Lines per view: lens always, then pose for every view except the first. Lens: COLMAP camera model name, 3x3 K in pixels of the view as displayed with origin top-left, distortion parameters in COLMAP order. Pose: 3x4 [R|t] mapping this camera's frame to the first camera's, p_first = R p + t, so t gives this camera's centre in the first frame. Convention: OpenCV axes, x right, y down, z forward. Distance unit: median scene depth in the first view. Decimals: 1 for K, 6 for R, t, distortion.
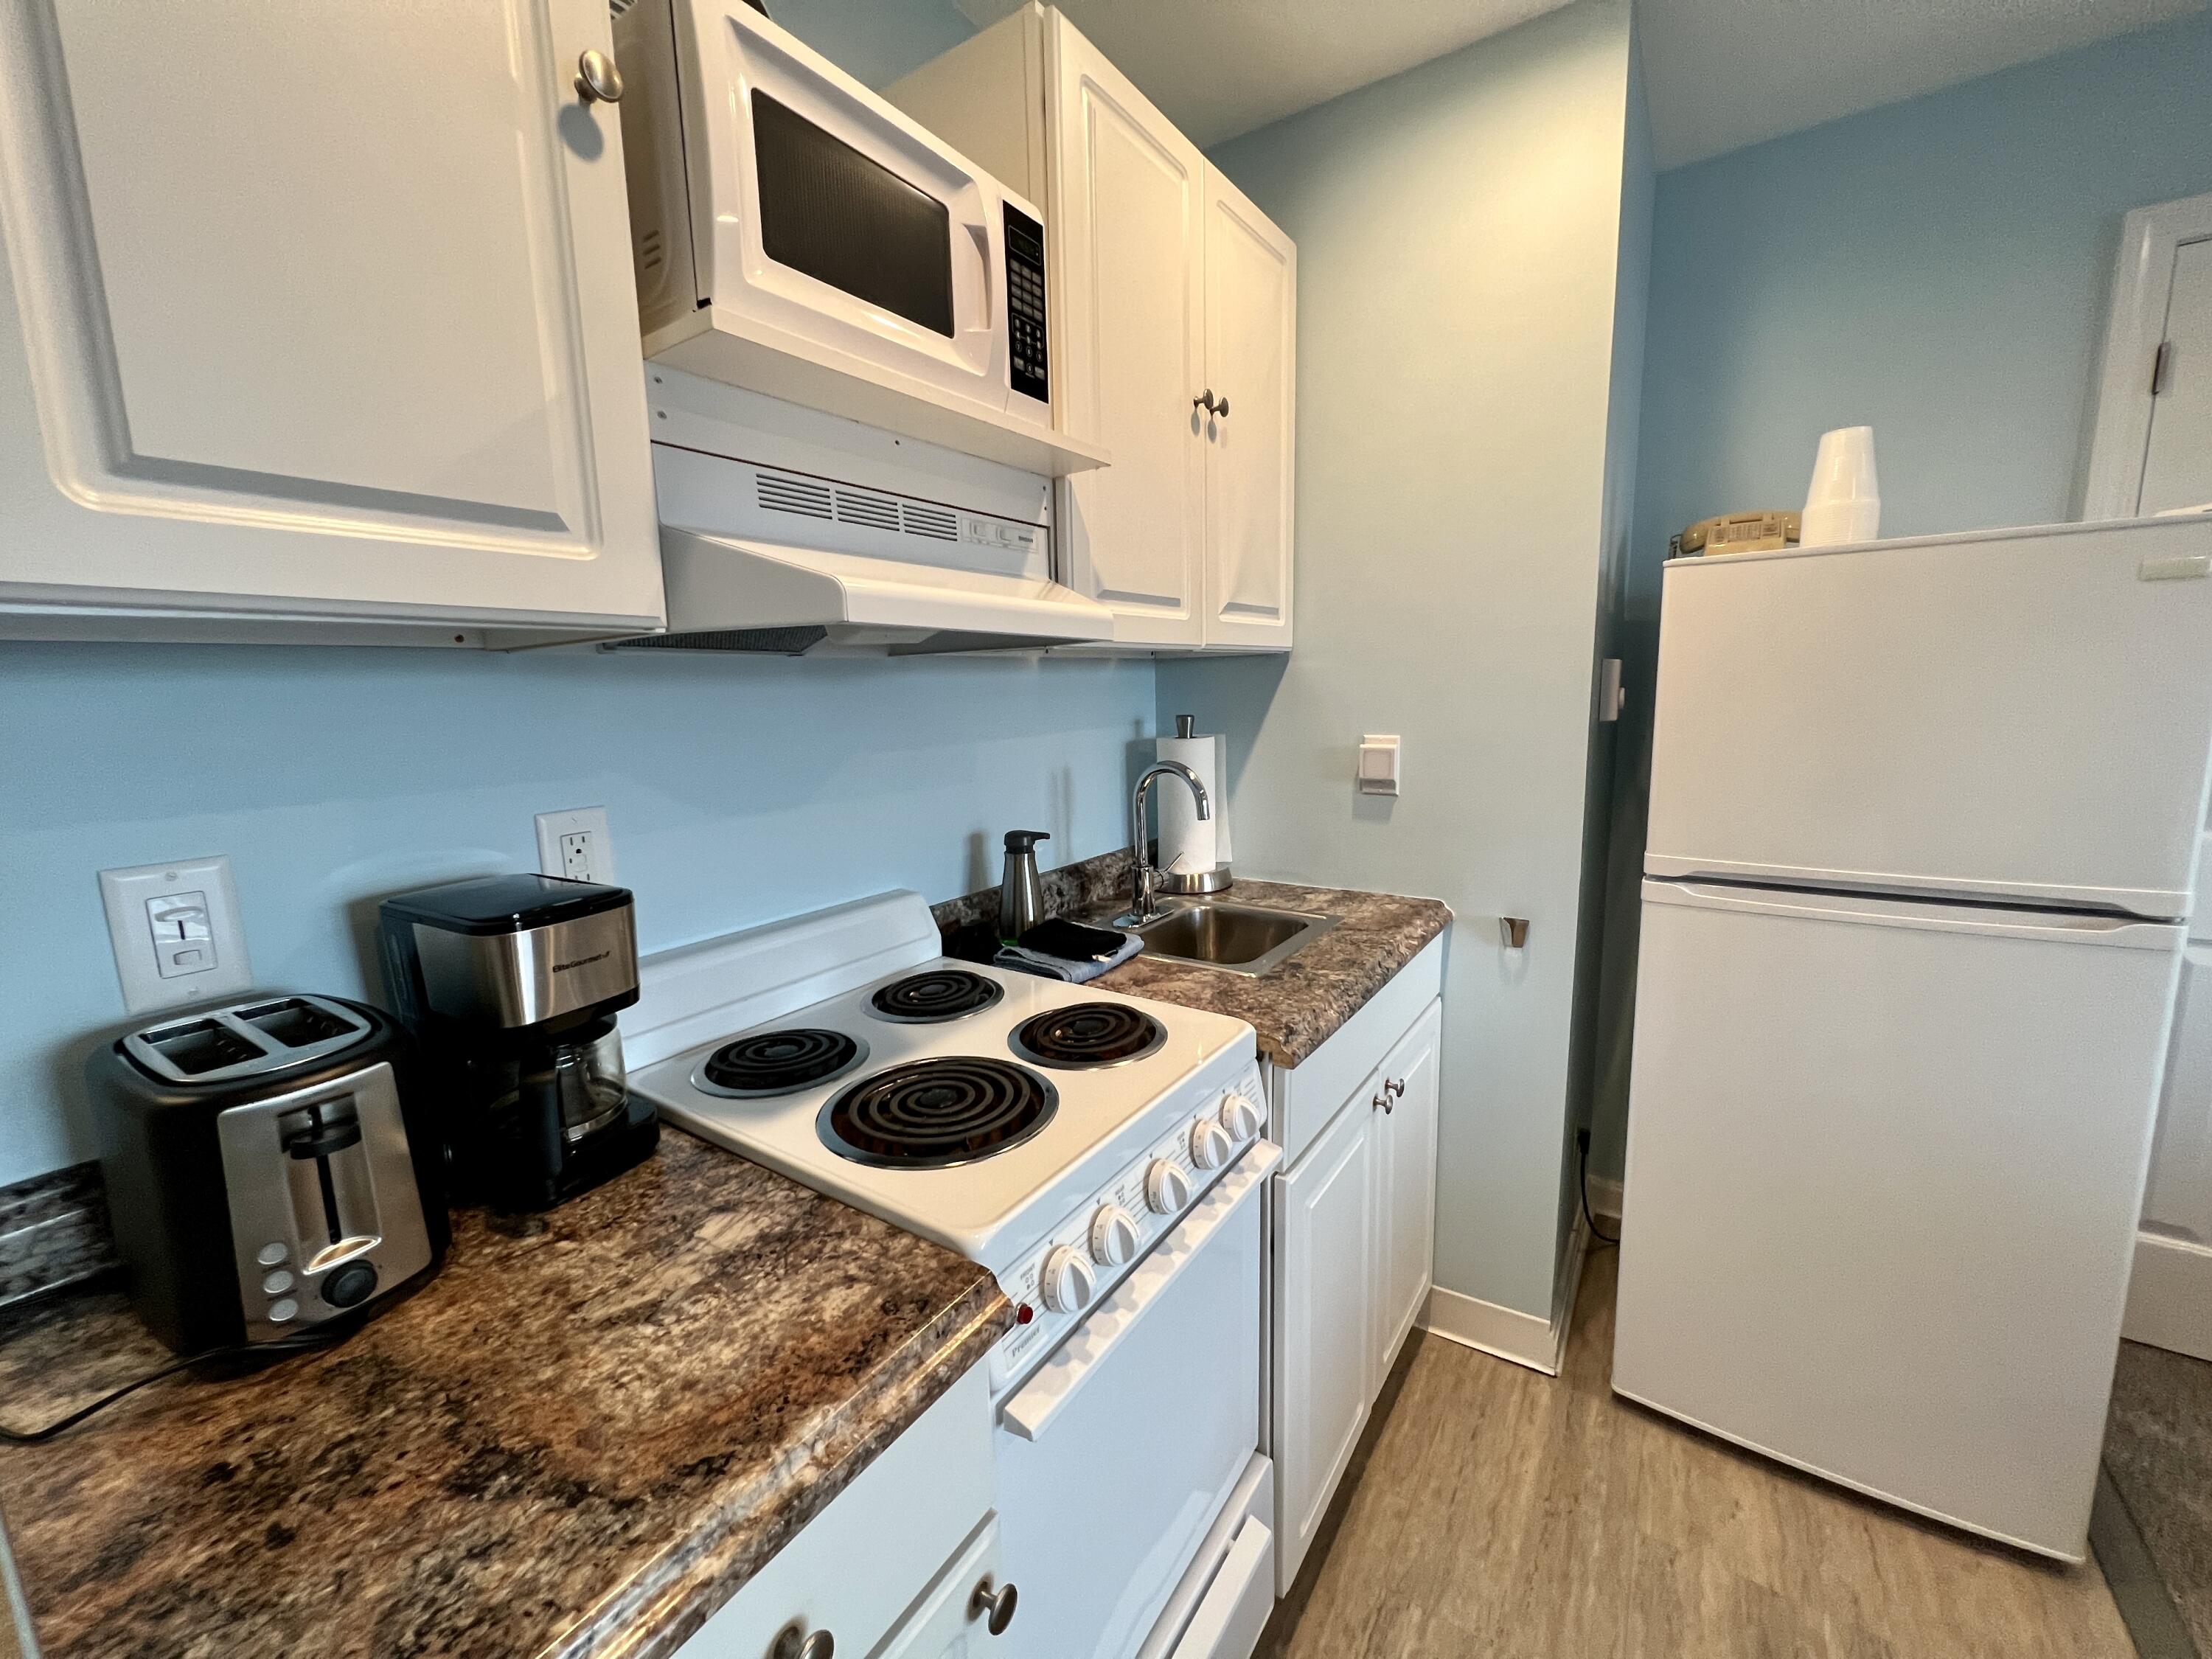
lens RADIAL K [[885.2, 0, 1098.7], [0, 885.2, 818.4], [0, 0, 1]] dist [-0.002228, 0.000791]
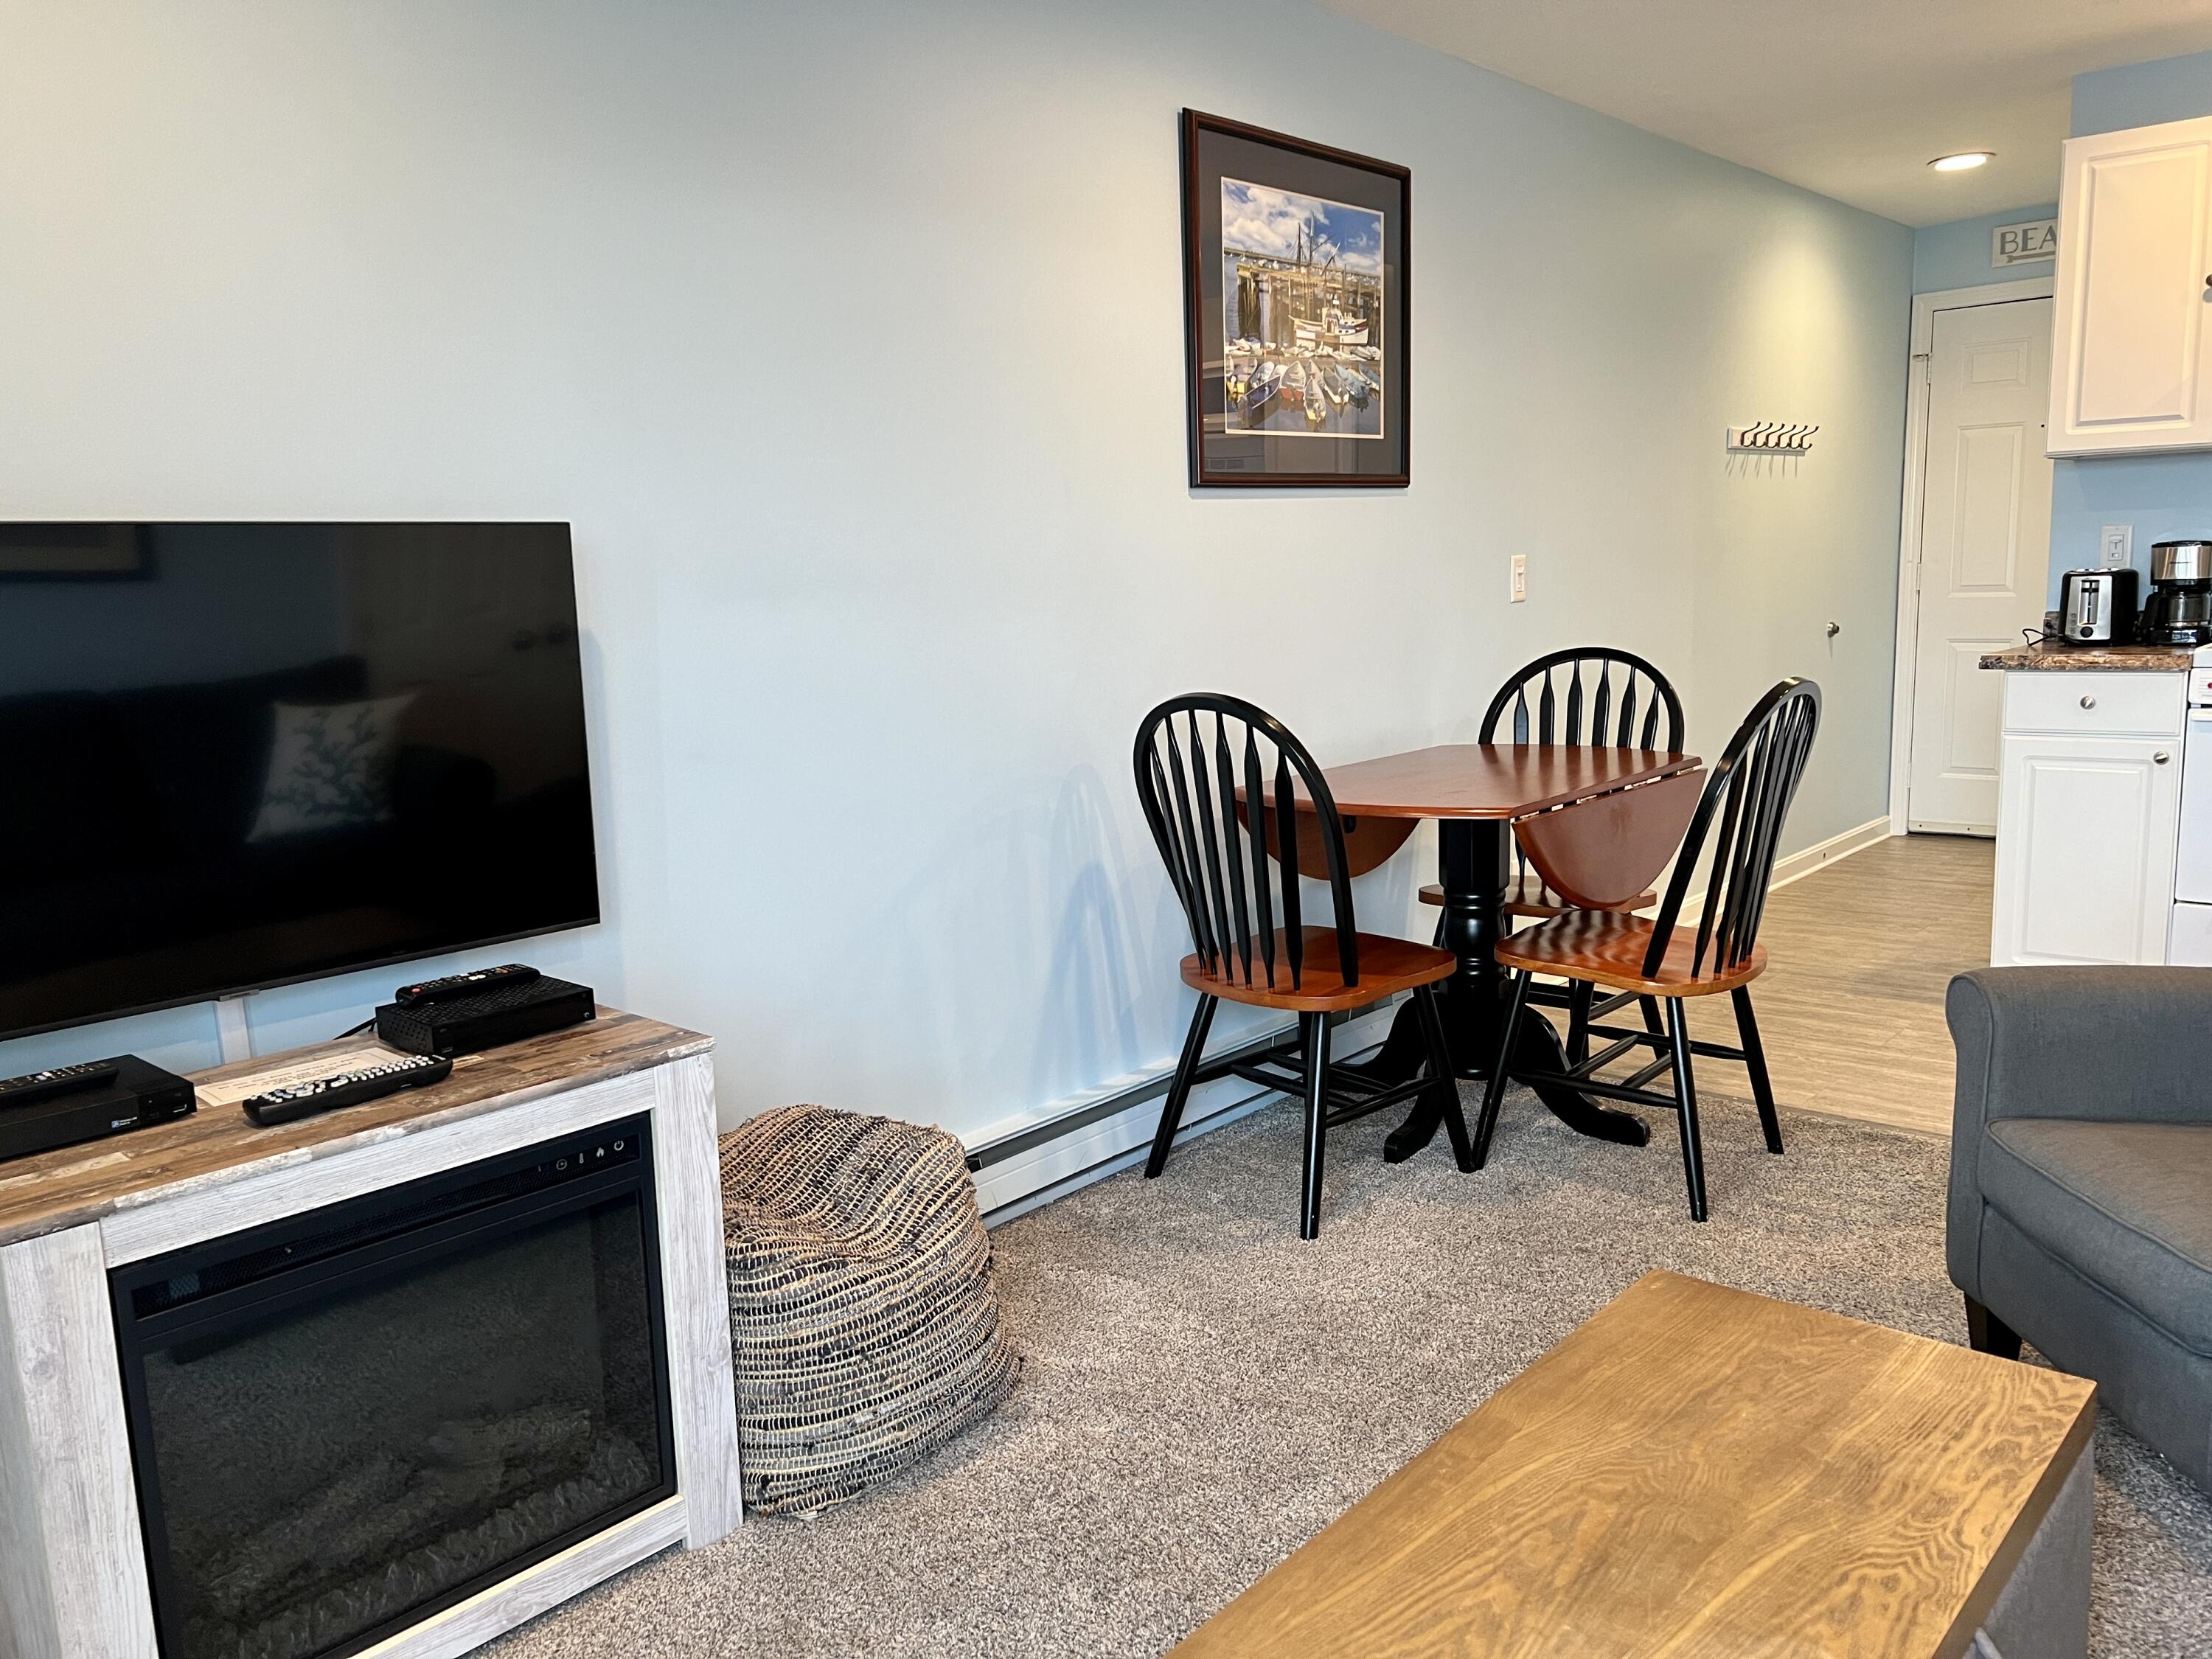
lens RADIAL K [[1661.8, 0, 1099.3], [0, 1661.8, 847.8], [0, 0, 1]] dist [0.056268, -0.069508]
pose [[-0.128465, 0.198727, -0.971599, 3.775412], [-0.107373, 0.971170, 0.212836, 0.193281], [0.985884, 0.131665, -0.103423, -1.262932]]
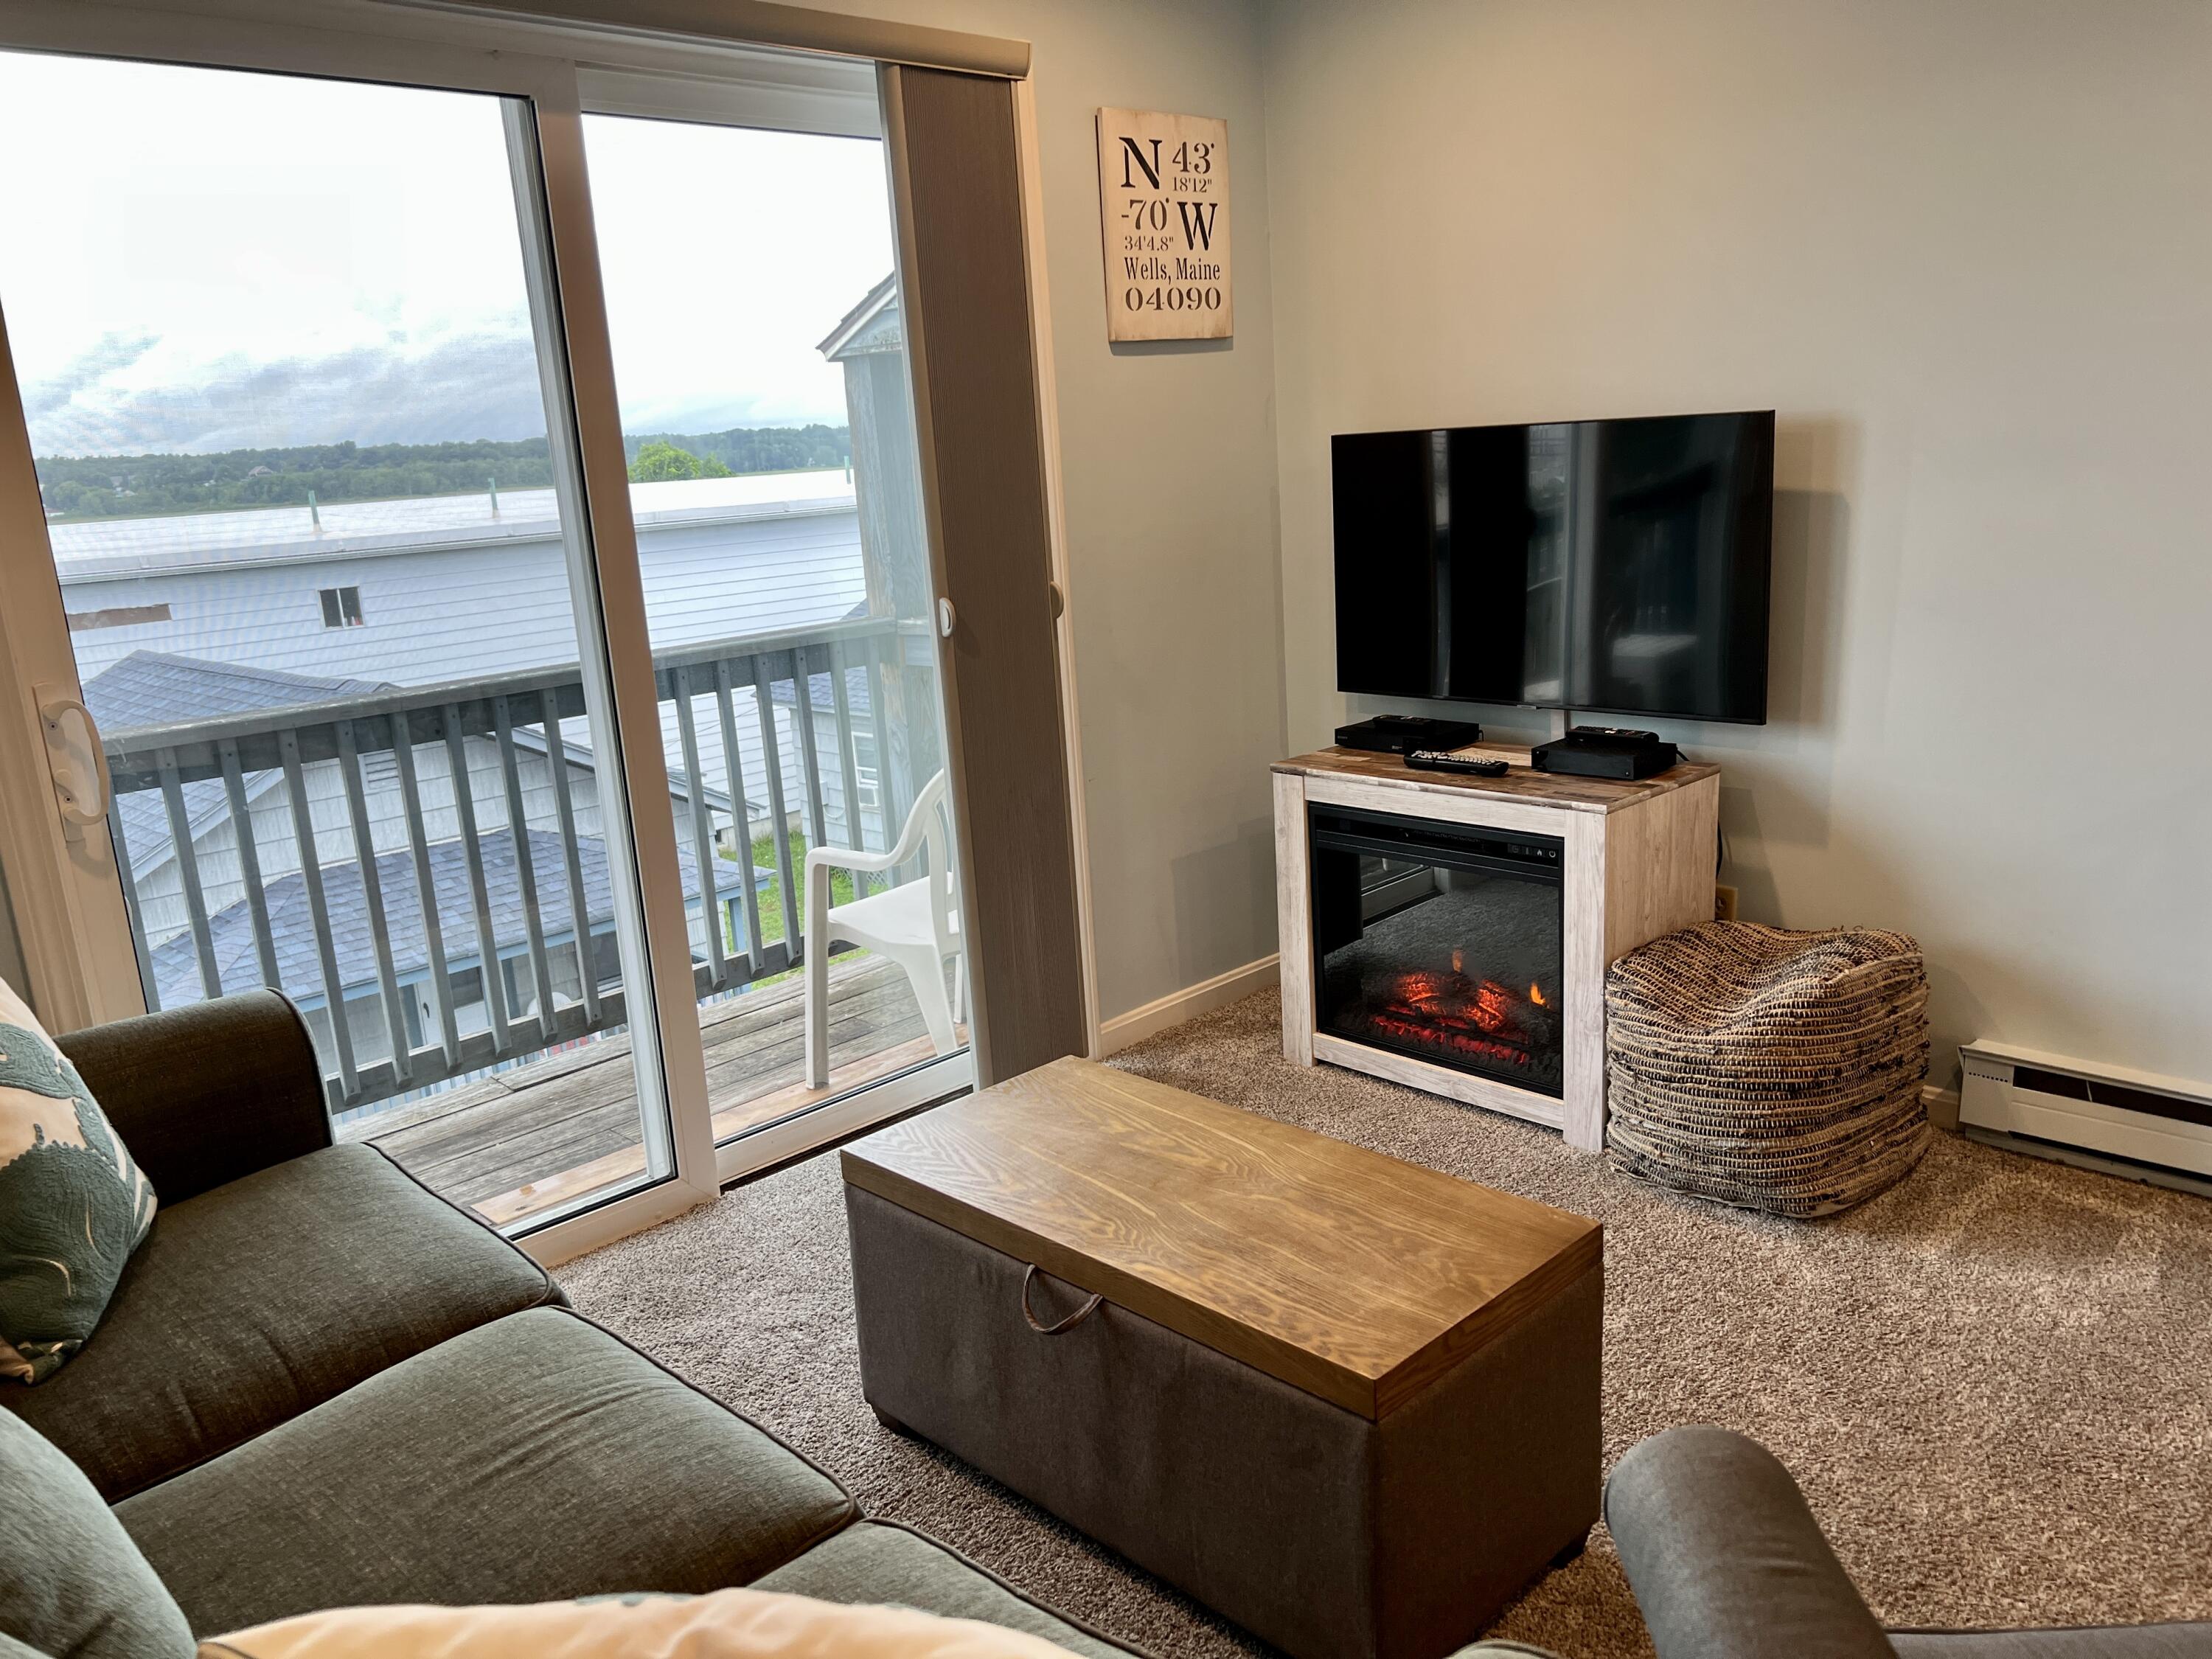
lens RADIAL K [[1661.8, 0, 1100.2], [0, 1661.8, 846.2], [0, 0, 1]] dist [0.056268, -0.069508]
pose [[-0.975627, 0.041495, 0.215475, 2.249728], [0.120882, 0.921160, 0.369936, -0.164710], [-0.183137, 0.386966, -0.903724, 0.701639]]
